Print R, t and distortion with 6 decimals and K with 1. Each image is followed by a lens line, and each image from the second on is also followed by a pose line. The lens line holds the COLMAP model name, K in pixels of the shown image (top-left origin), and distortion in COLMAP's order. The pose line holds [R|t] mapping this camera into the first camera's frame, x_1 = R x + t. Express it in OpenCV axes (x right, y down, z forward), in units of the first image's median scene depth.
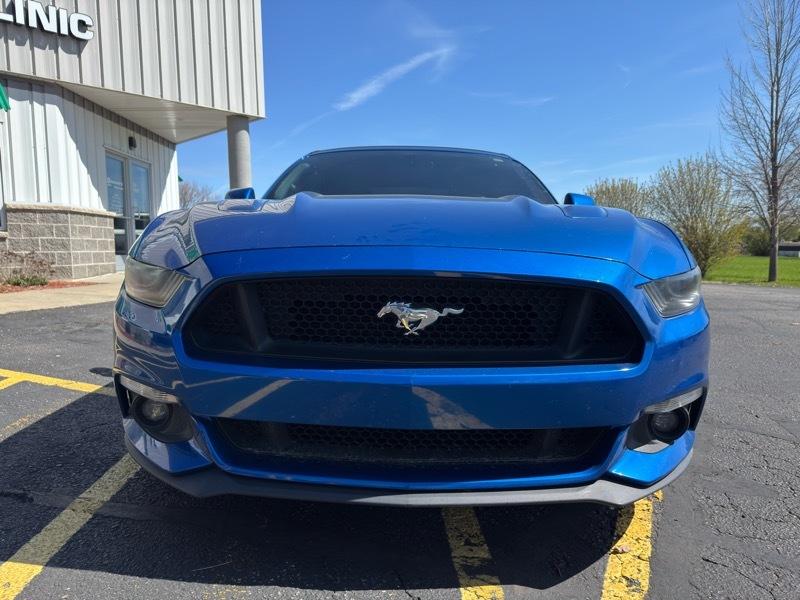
lens RADIAL K [[564.7, 0, 400.4], [0, 564.7, 303.3], [0, 0, 1]] dist [-0.001042, -0.002613]
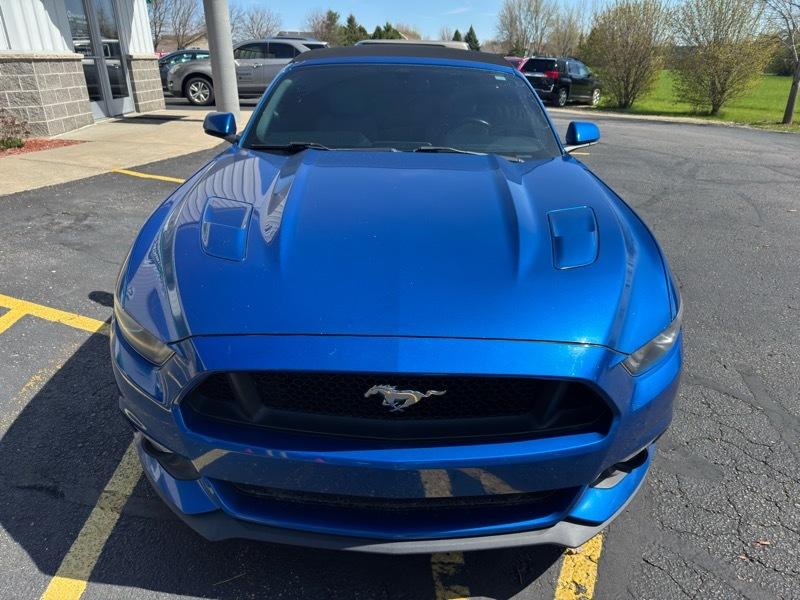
lens RADIAL K [[560.8, 0, 402.7], [0, 560.8, 300.9], [0, 0, 1]] dist [0.033709, -0.041891]
pose [[0.999952, 0.002709, 0.009426, 0.015027], [-0.005525, 0.949703, 0.313103, -0.359912], [-0.008104, -0.313140, 0.949672, 0.039589]]
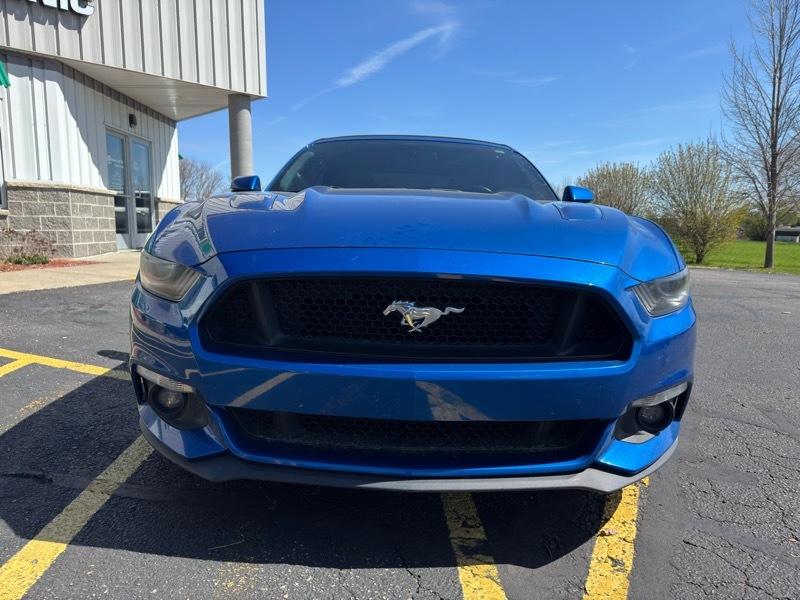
lens RADIAL K [[564.5, 0, 406.4], [0, 564.5, 299.4], [0, 0, 1]] dist [0.004167, -0.005921]
pose [[0.999862, 0.011901, 0.011605, -0.007628], [-0.012243, 0.999478, 0.029881, -0.027761], [-0.011244, -0.030019, 0.999486, -0.046187]]
